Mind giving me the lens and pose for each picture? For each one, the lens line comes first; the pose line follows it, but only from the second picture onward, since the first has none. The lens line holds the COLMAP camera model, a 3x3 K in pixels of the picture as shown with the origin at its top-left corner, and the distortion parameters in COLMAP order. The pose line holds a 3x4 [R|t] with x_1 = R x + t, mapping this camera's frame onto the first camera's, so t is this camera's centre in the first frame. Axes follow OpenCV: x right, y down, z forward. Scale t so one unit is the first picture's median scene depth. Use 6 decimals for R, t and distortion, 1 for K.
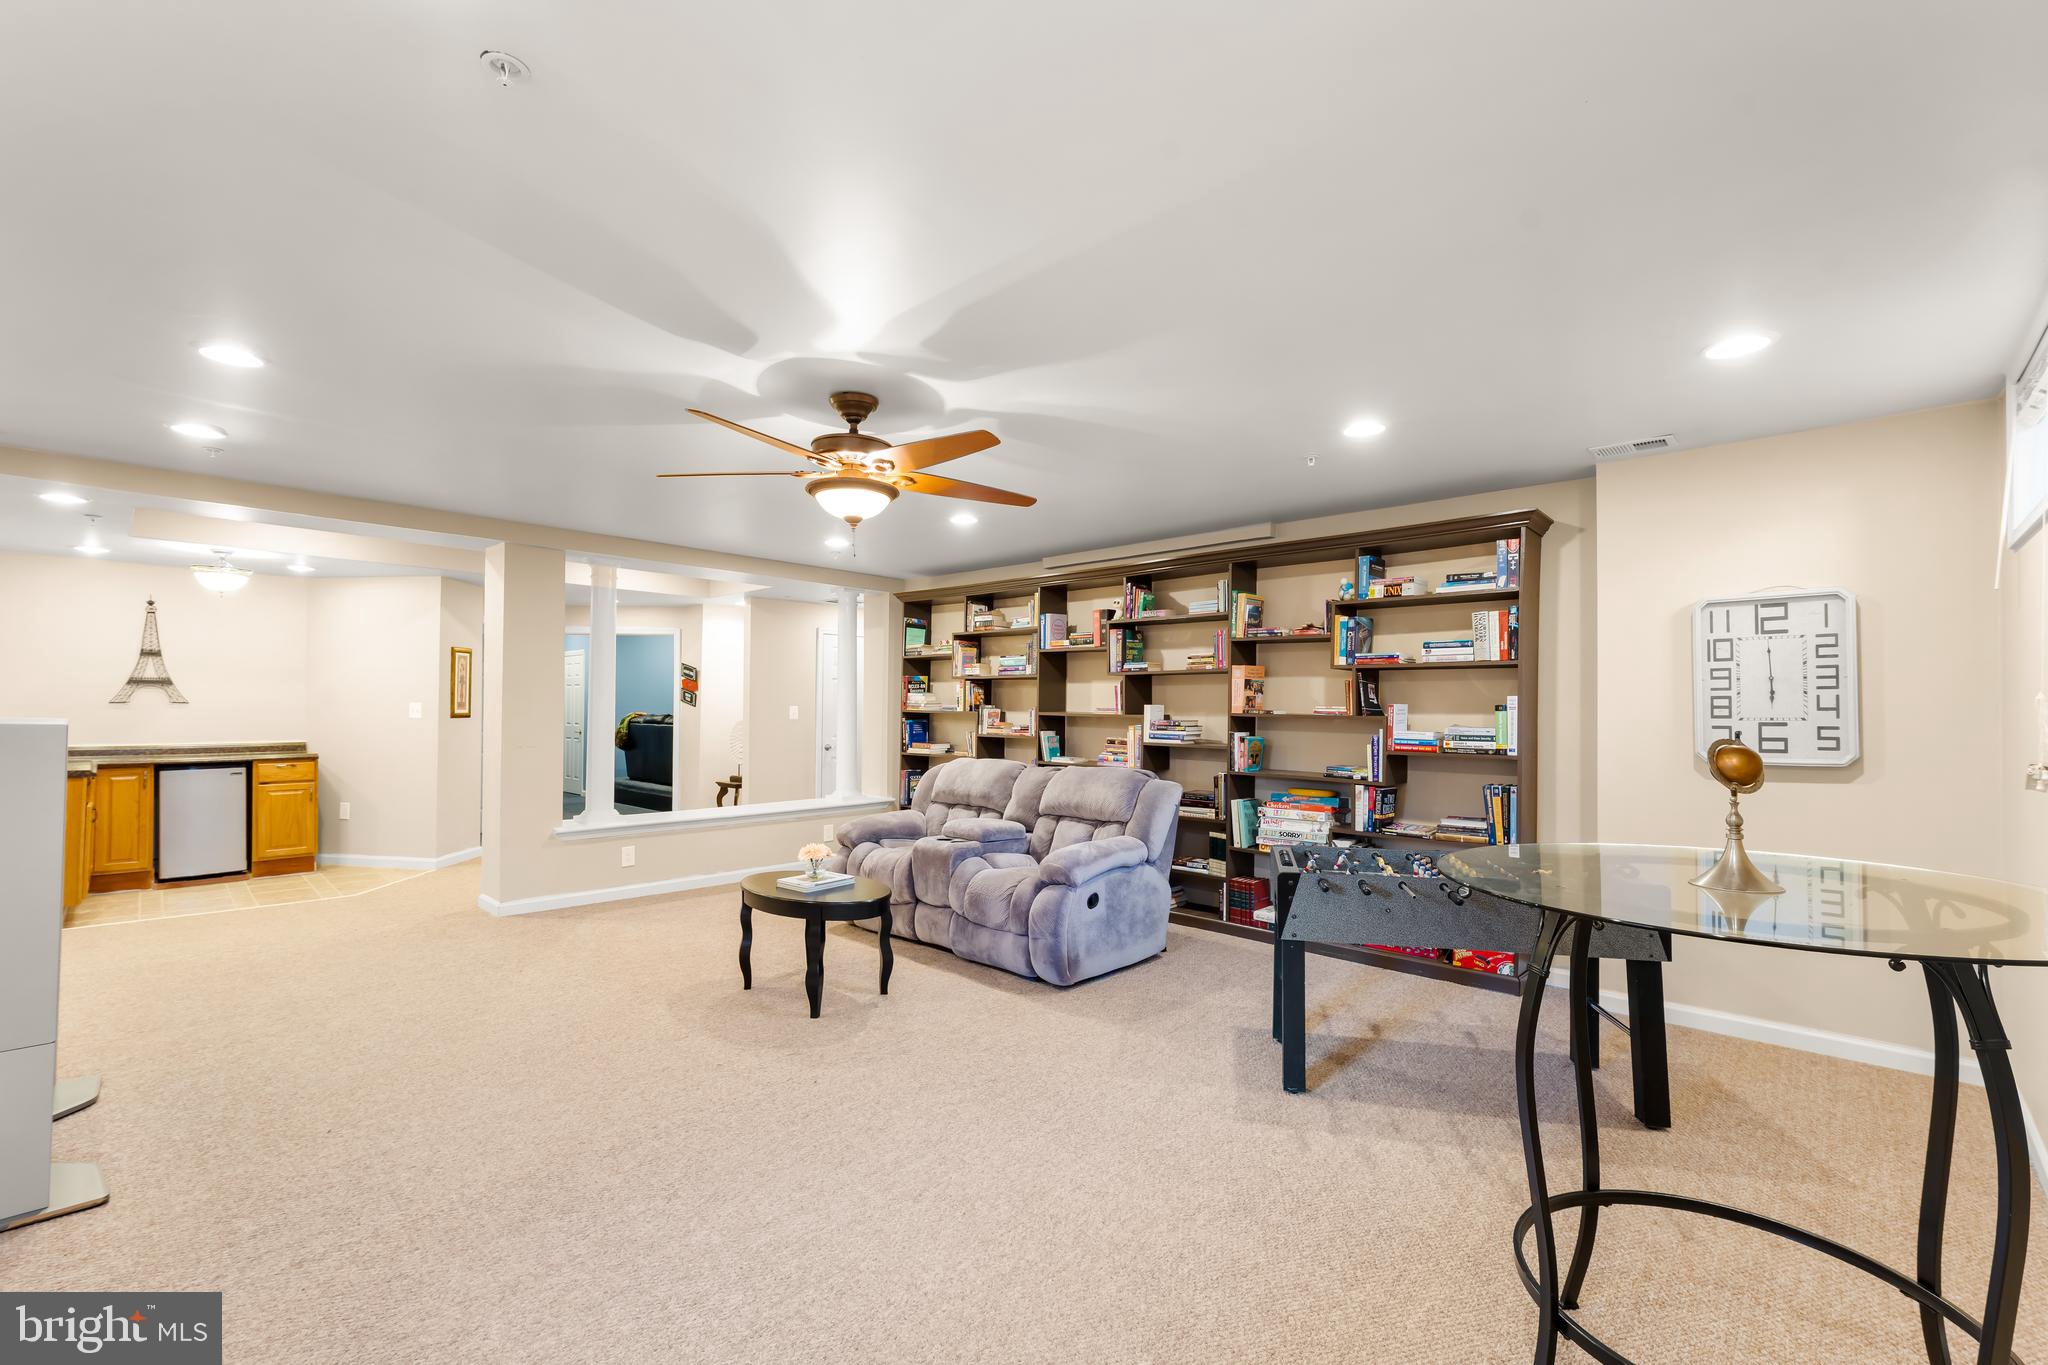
lens RADIAL K [[878.5, 0, 1033.4], [0, 878.5, 699.7], [0, 0, 1]] dist [-0.003171, -0.000102]
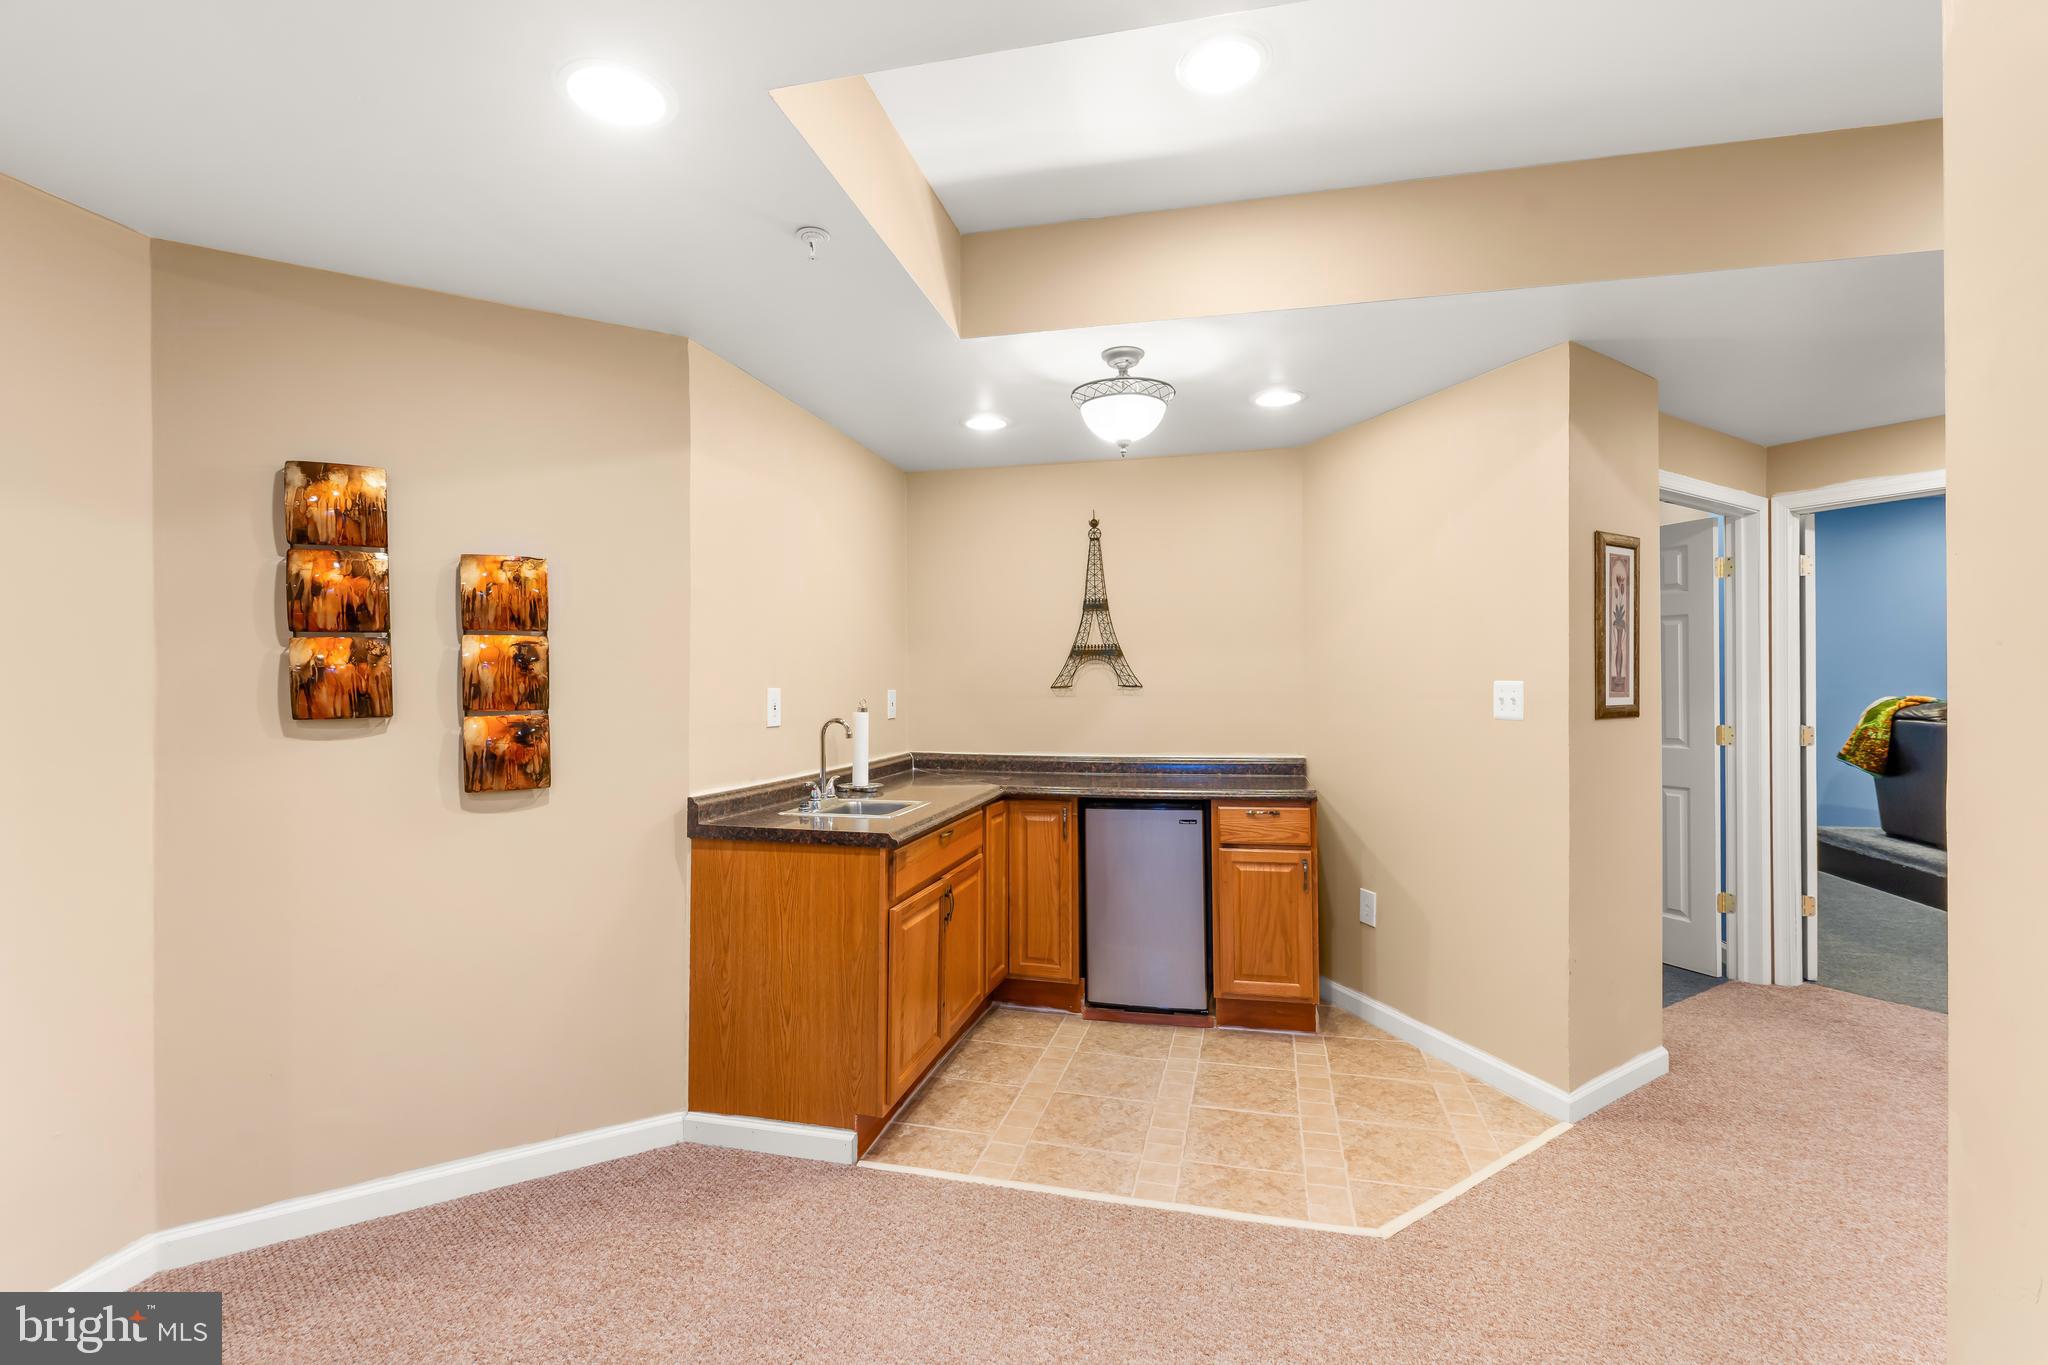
lens RADIAL K [[878.5, 0, 1039.0], [0, 878.5, 685.5], [0, 0, 1]] dist [-0.003171, -0.000102]
pose [[0.494759, -0.013990, -0.868917, -0.495801], [0.013928, 0.999870, -0.008168, 0.006439], [0.868918, -0.008061, 0.494890, 0.660198]]
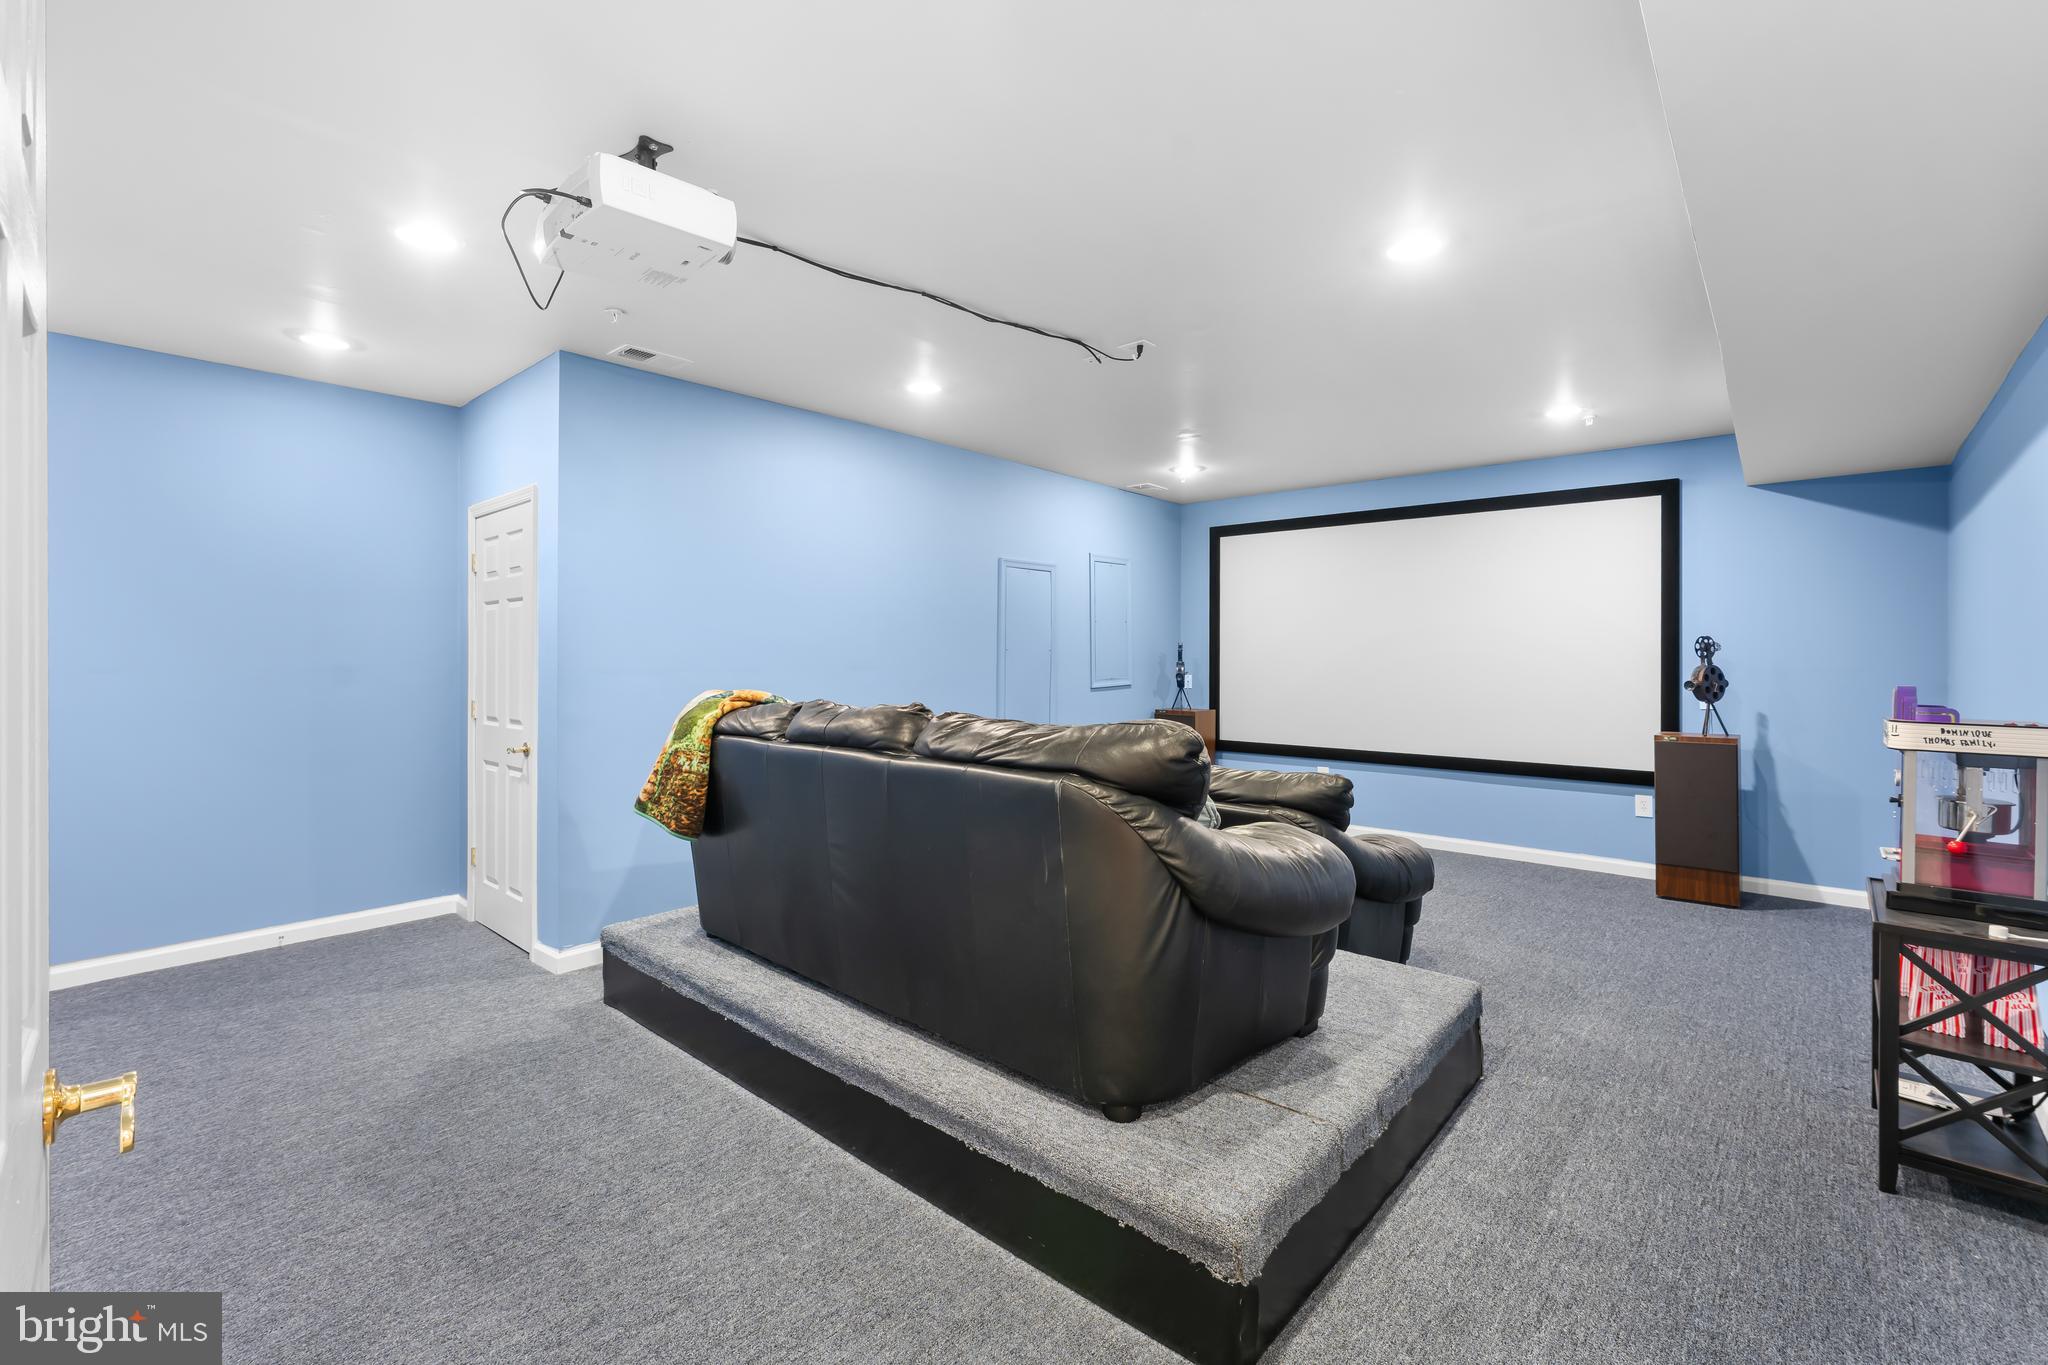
lens RADIAL K [[878.5, 0, 1023.1], [0, 878.5, 650.0], [0, 0, 1]] dist [-0.003171, -0.000102]
pose [[0.999826, -0.007513, 0.017085, -0.665895], [0.007378, 0.999941, 0.007947, -0.002921], [-0.017144, -0.007820, 0.999822, 1.322552]]
